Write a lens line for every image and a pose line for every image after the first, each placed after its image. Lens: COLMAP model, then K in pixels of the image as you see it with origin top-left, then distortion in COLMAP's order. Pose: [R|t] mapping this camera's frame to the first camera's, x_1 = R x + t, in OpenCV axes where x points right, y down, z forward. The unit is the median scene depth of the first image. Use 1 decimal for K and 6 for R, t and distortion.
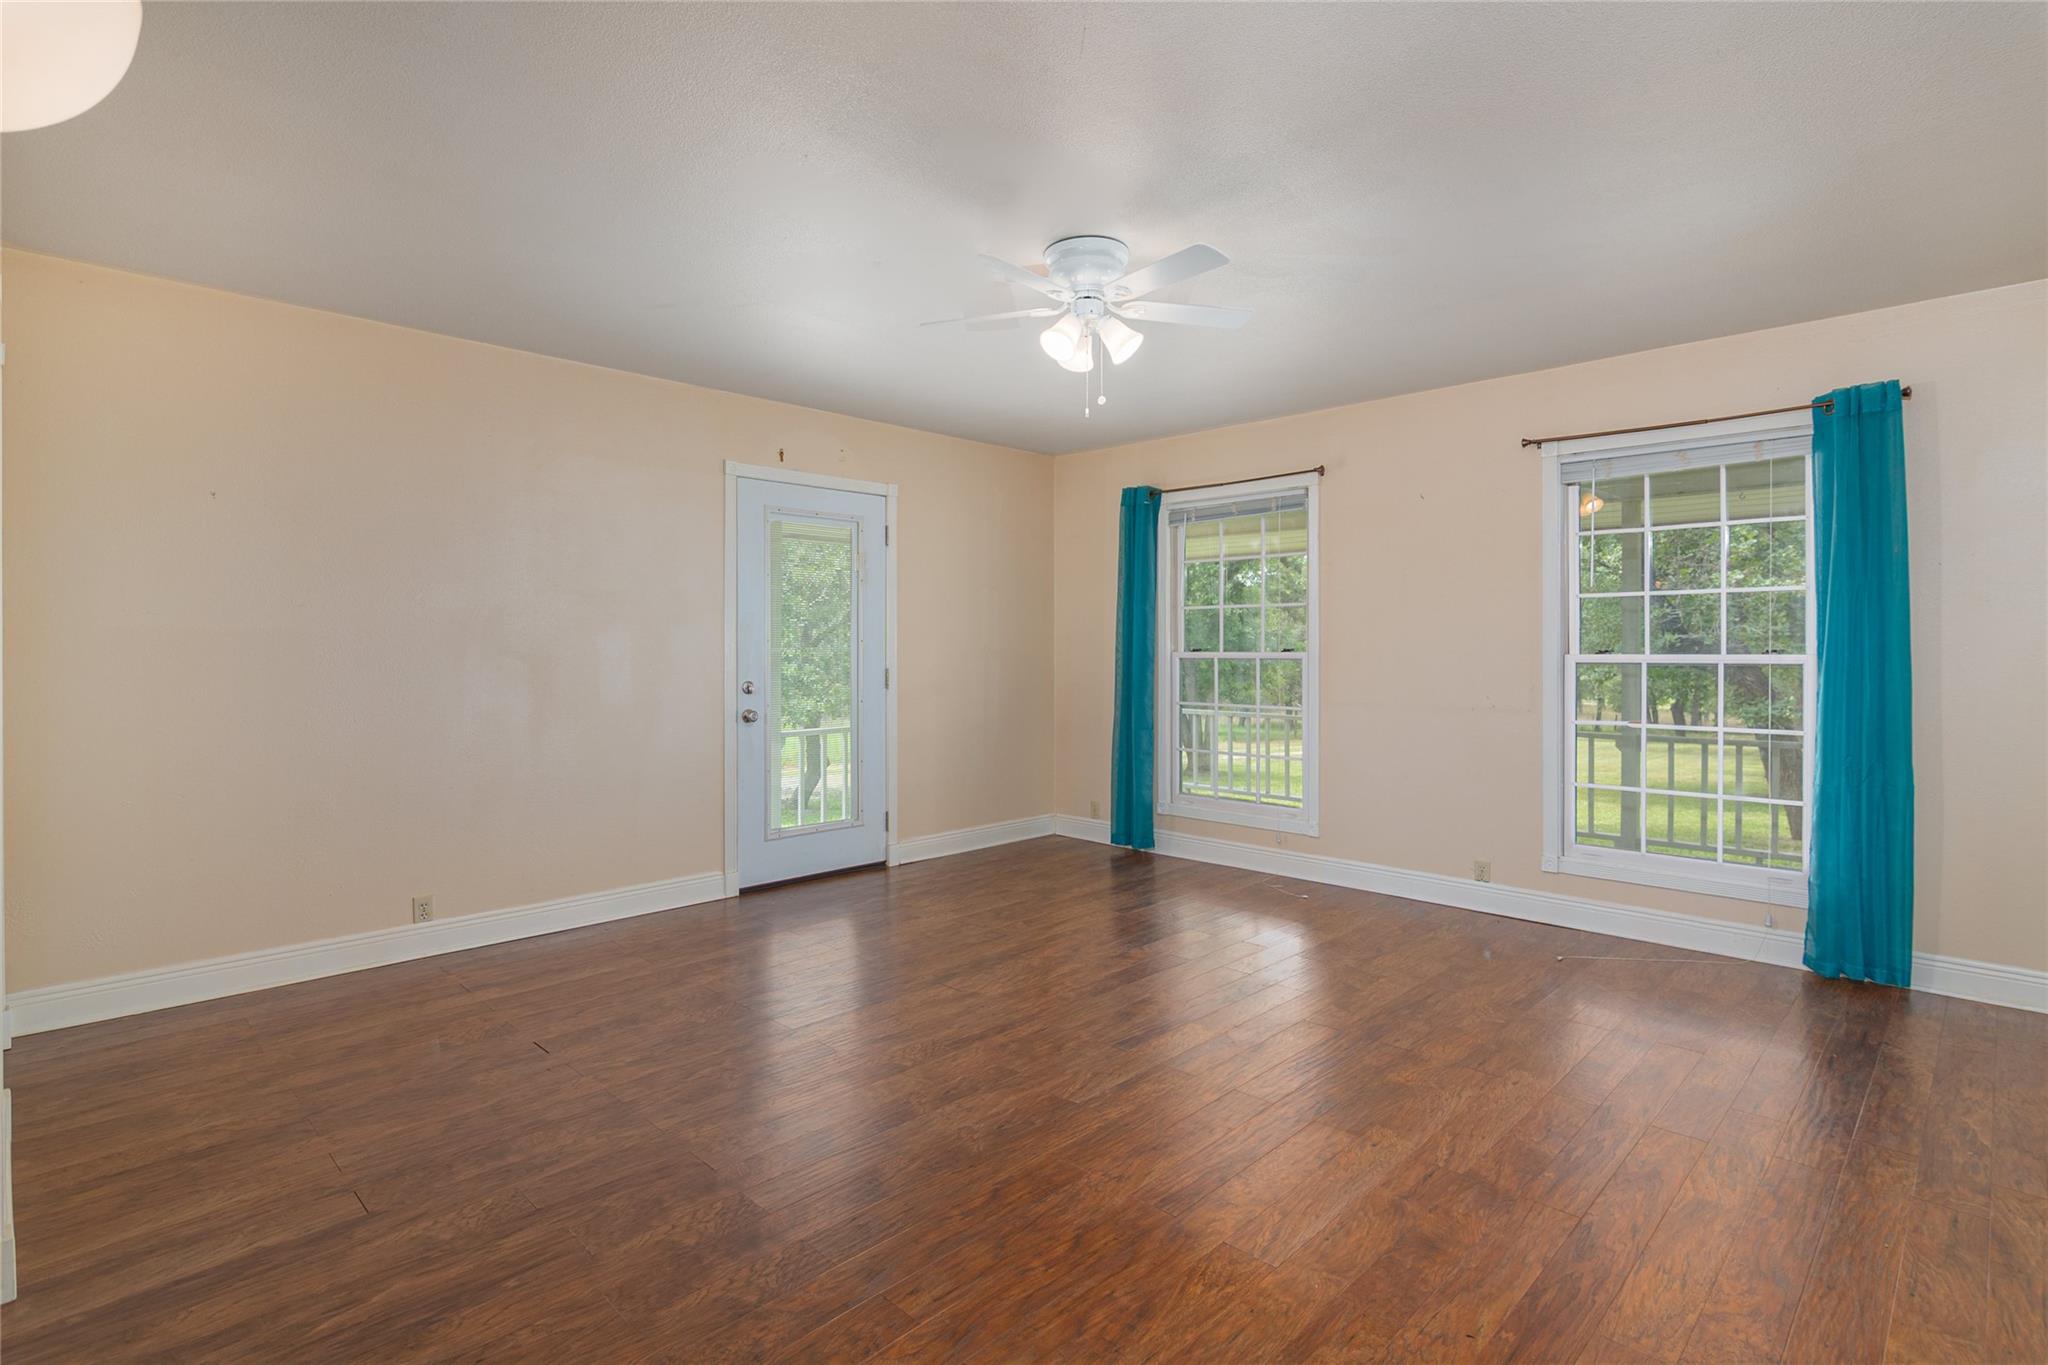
lens RADIAL K [[998.9, 0, 1048.1], [0, 998.9, 651.4], [0, 0, 1]] dist [-0.000801, -0.000774]
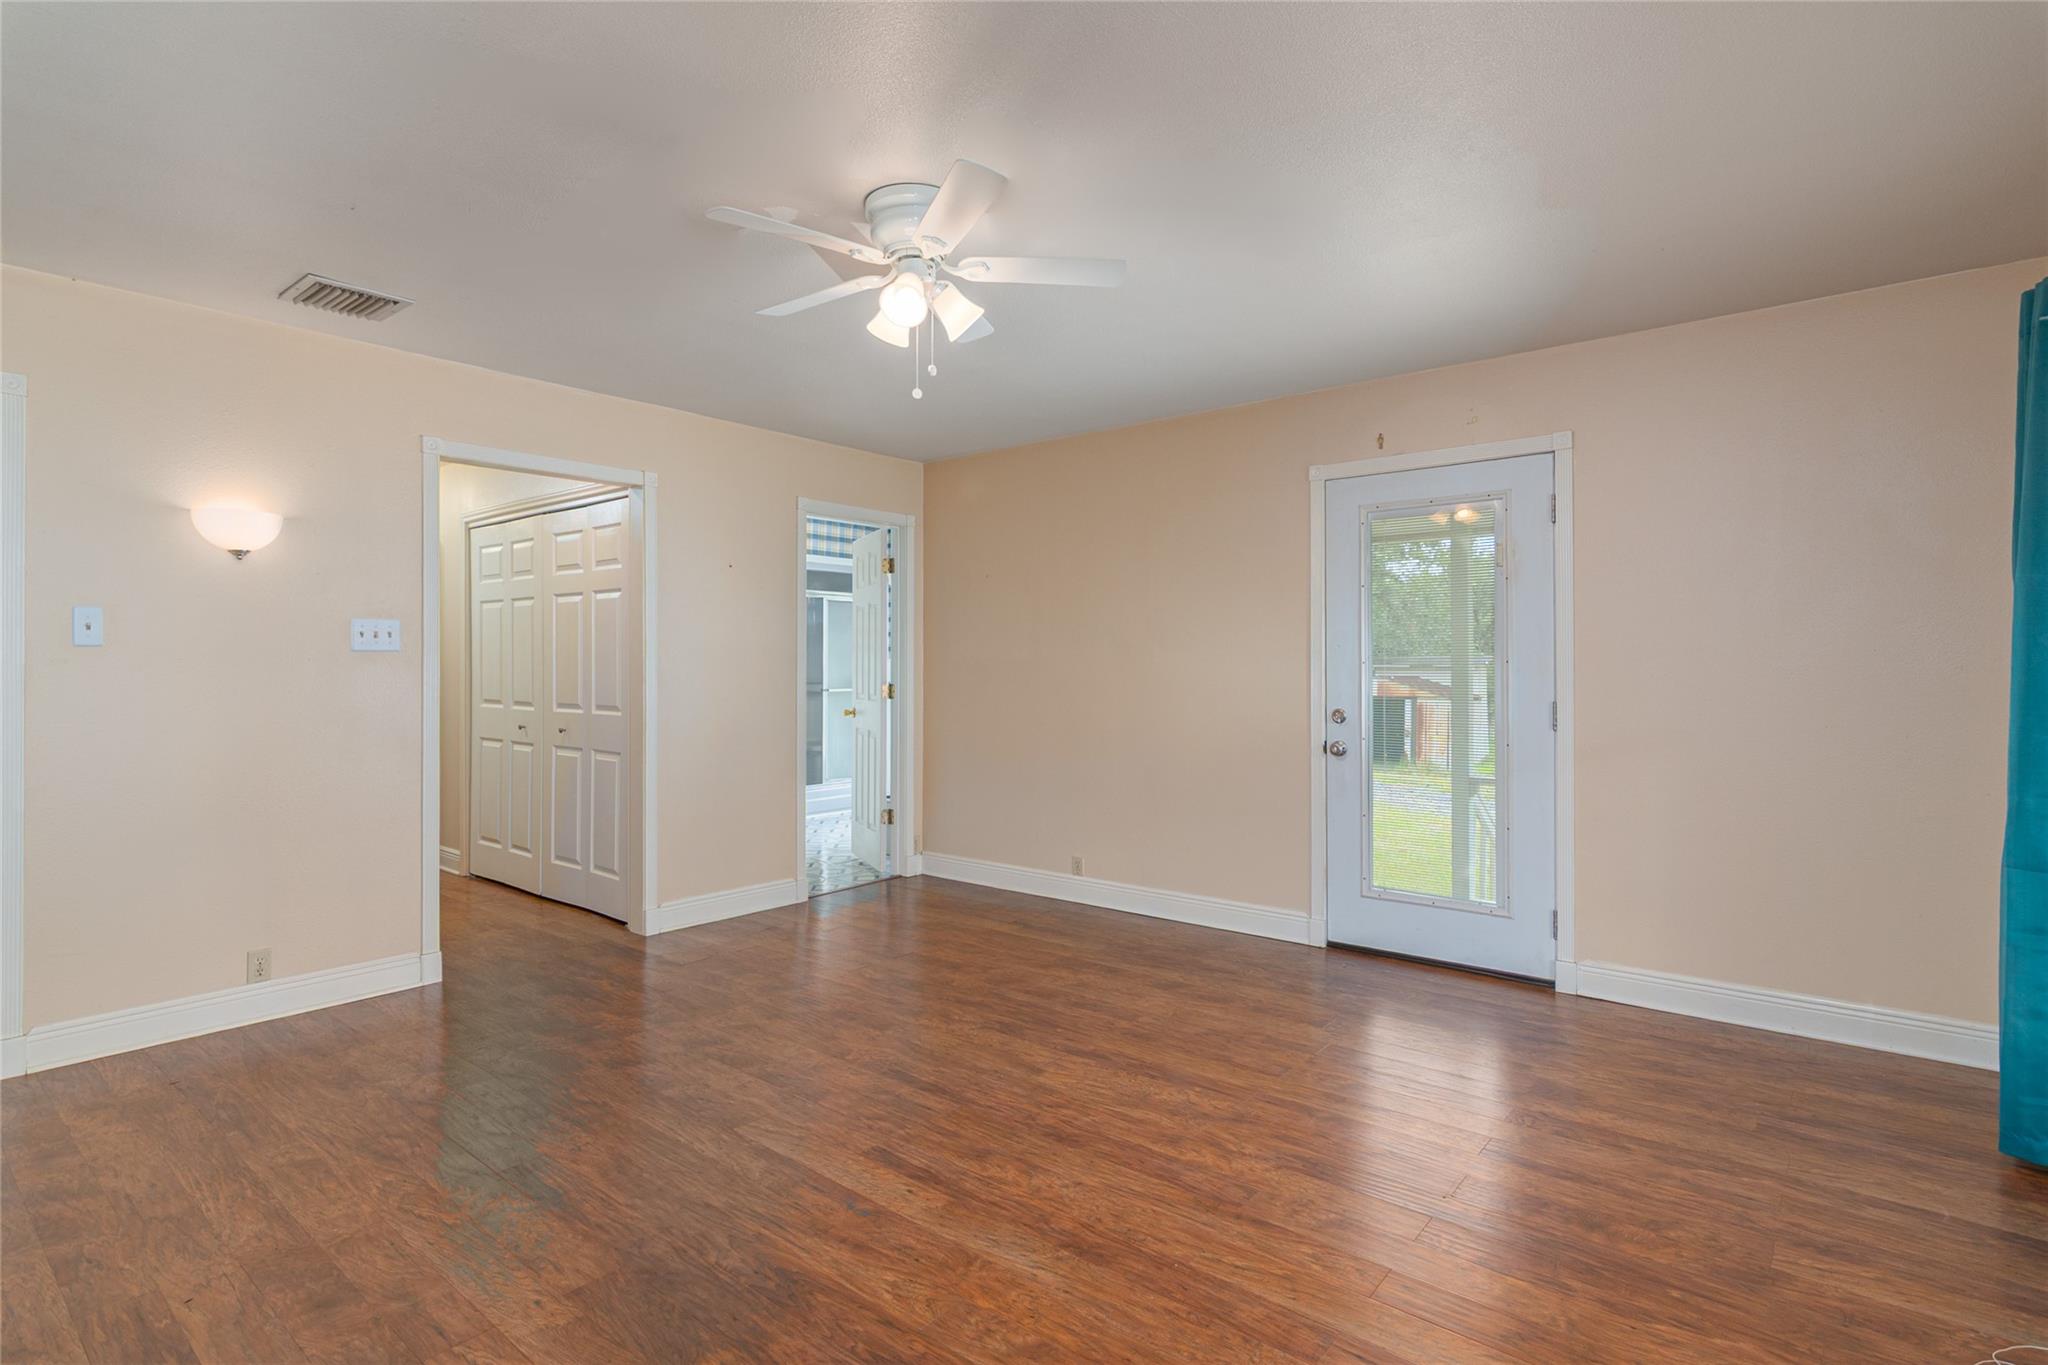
lens RADIAL K [[1020.1, 0, 1022.5], [0, 1020.1, 658.8], [0, 0, 1]] dist [0.000533, -0.000439]
pose [[0.066789, -0.009185, -0.997725, 0.767329], [-0.004145, 0.999946, -0.009483, -0.005843], [0.997759, 0.004769, 0.066747, 0.875652]]
